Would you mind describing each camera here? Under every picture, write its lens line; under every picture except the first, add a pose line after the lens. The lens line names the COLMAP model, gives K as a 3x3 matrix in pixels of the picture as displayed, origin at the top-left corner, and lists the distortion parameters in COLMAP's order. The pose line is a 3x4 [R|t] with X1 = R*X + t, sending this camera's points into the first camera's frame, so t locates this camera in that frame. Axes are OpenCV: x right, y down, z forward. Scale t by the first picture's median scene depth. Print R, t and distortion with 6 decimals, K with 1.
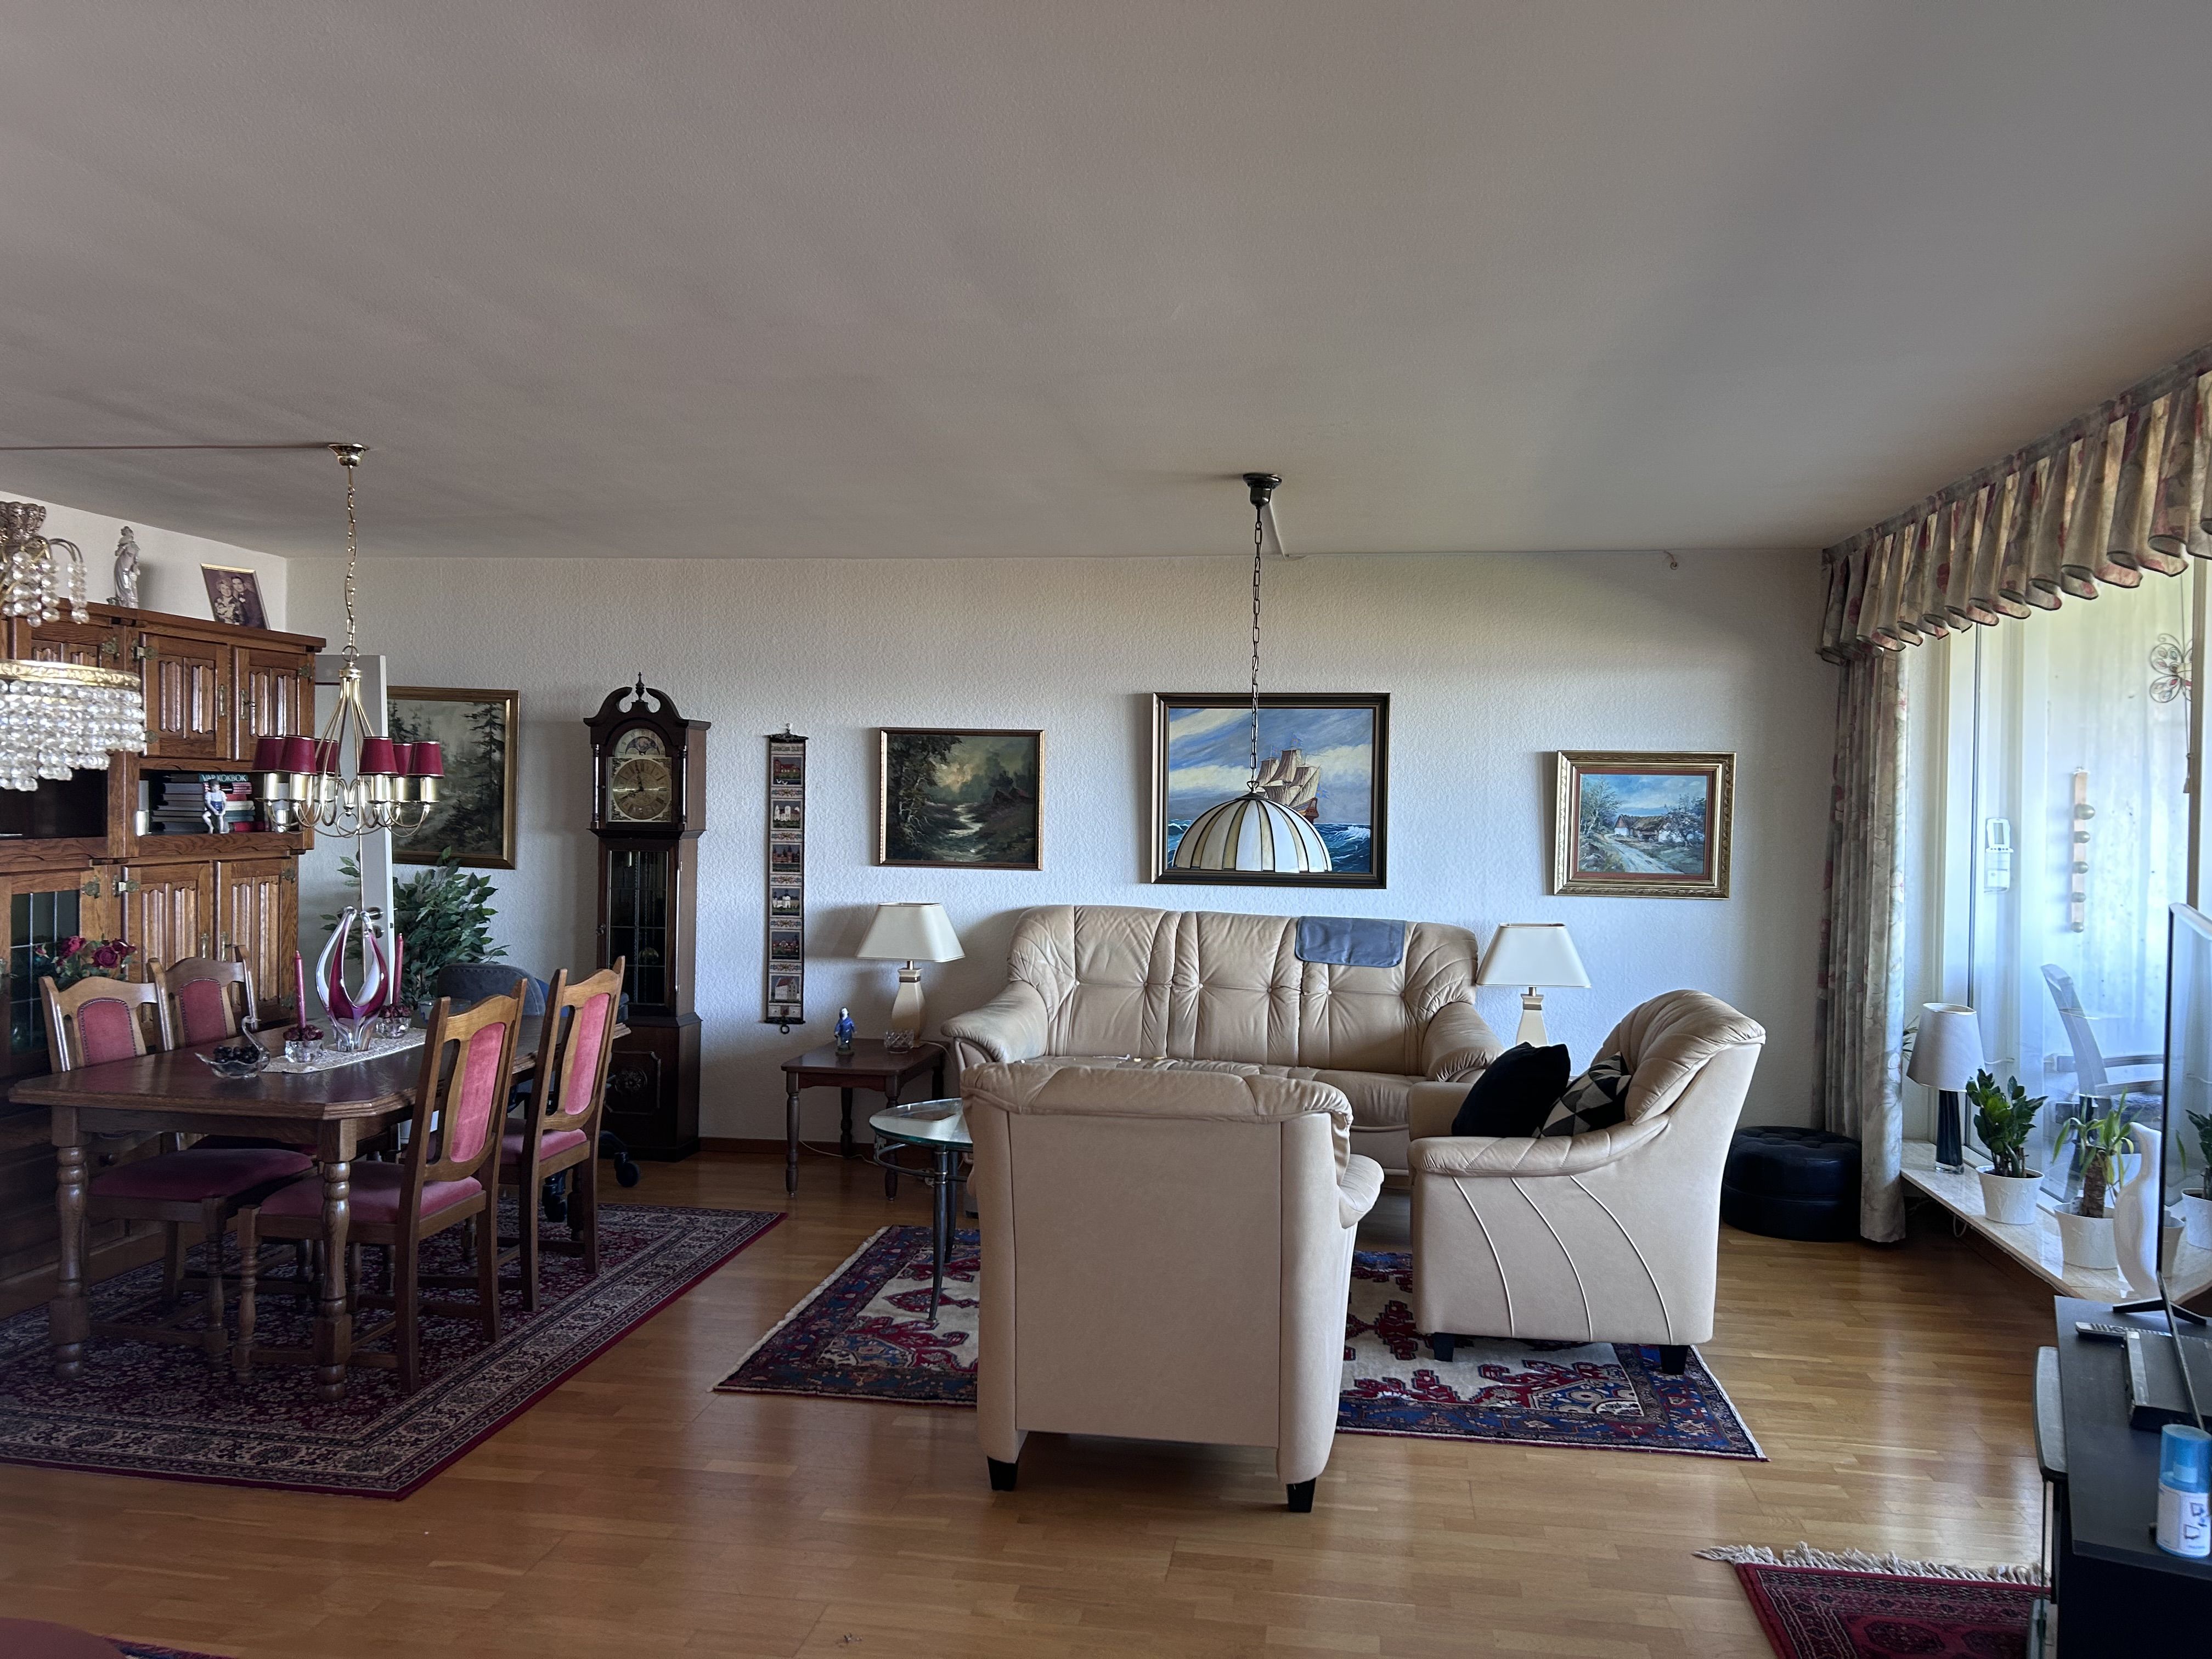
lens RADIAL K [[1664.5, 0, 1107.0], [0, 1664.5, 830.0], [0, 0, 1]] dist [0.014959, 0.001976]
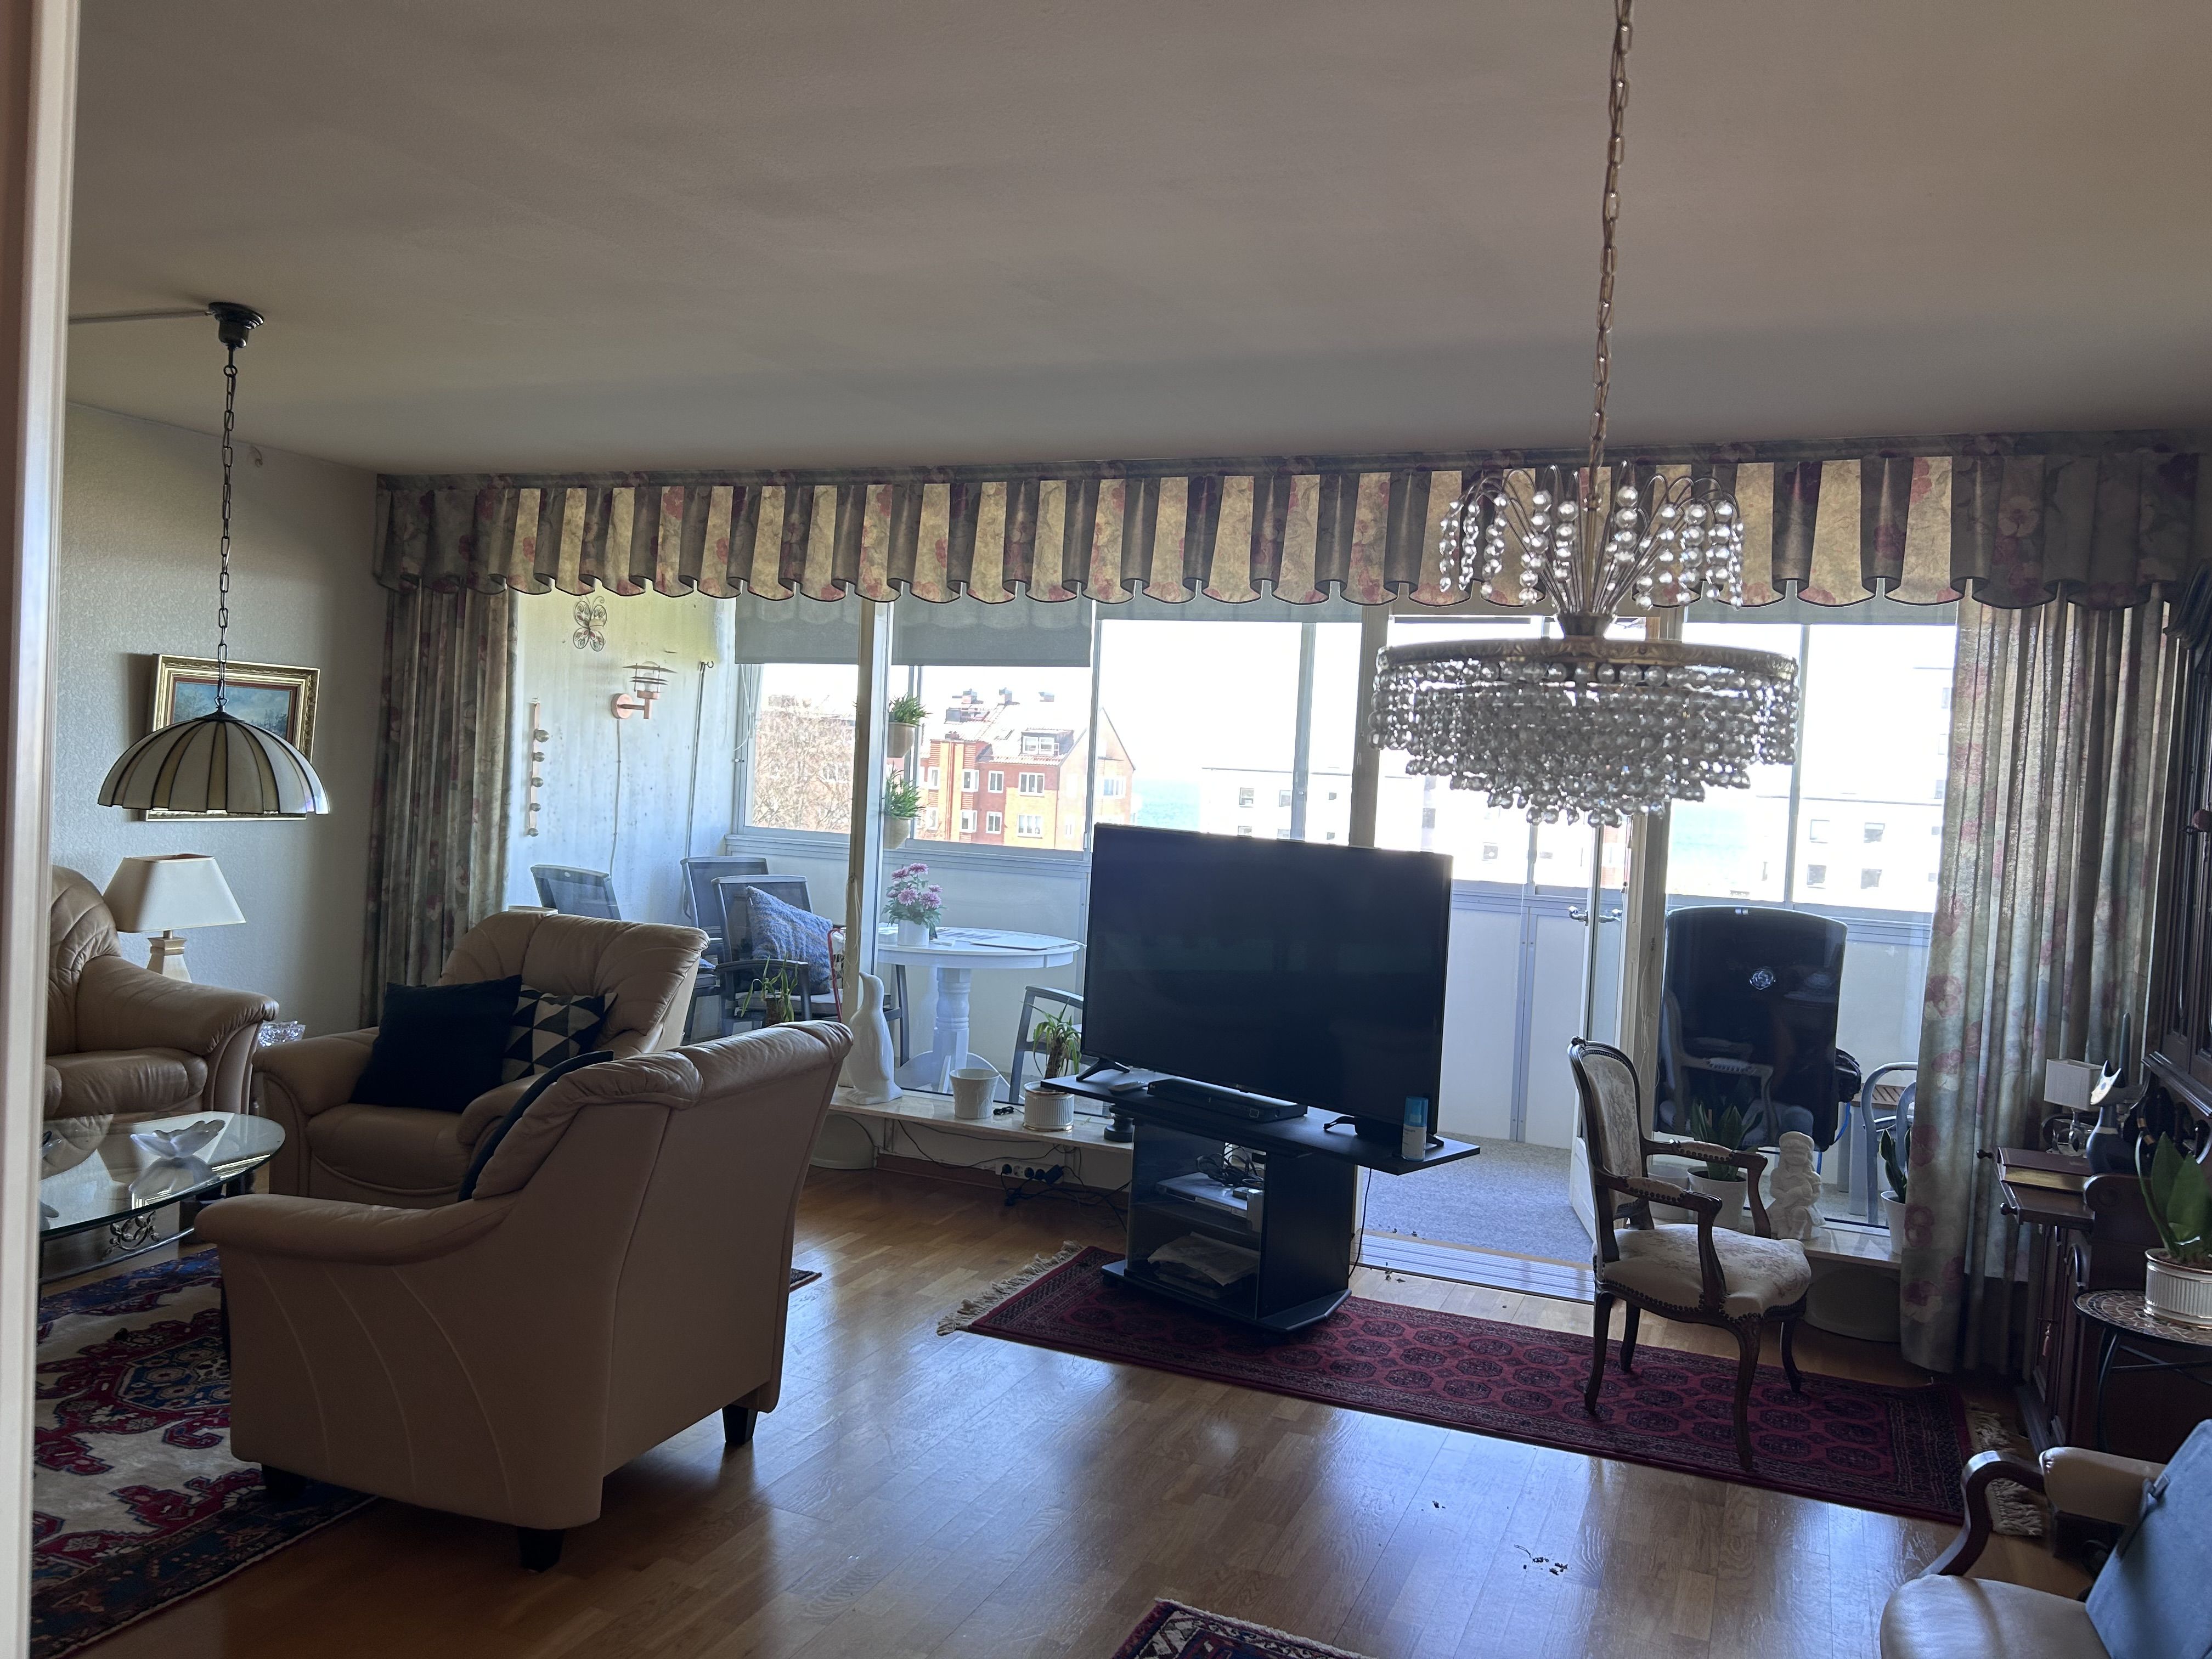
lens RADIAL K [[1664.5, 0, 1109.9], [0, 1664.5, 824.8], [0, 0, 1]] dist [0.014959, 0.001976]
pose [[0.236641, -0.039747, 0.970784, -0.475757], [-0.030669, 0.998359, 0.048352, -0.017081], [-0.971113, -0.041215, 0.235033, 0.320489]]
